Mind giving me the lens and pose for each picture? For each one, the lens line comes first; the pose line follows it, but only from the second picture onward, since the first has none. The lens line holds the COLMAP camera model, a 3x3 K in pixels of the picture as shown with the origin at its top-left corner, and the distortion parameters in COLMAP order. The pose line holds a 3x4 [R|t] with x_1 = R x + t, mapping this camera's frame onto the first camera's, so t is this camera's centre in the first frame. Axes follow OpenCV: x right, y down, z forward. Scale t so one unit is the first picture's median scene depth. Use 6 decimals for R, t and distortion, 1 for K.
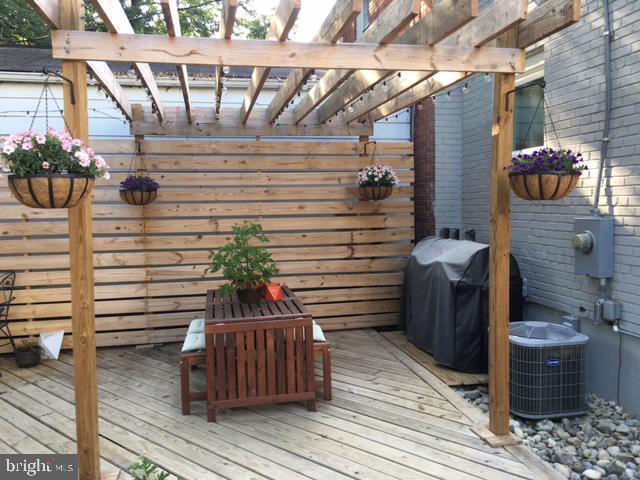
lens RADIAL K [[544.0, 0, 319.9], [0, 544.0, 239.5], [0, 0, 1]] dist [0.067560, -0.065091]
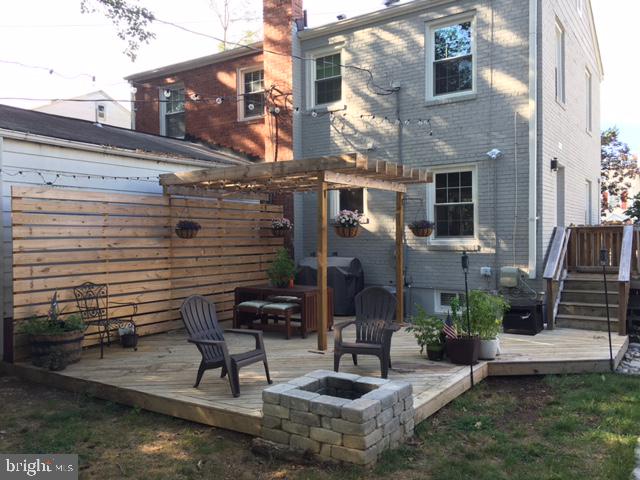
lens RADIAL K [[544.0, 0, 319.7], [0, 544.0, 240.3], [0, 0, 1]] dist [0.067560, -0.065091]
pose [[0.705545, 0.005503, 0.708644, -1.124546], [0.044882, 0.997615, -0.052432, 0.041016], [-0.707242, 0.068799, 0.703616, -0.382484]]
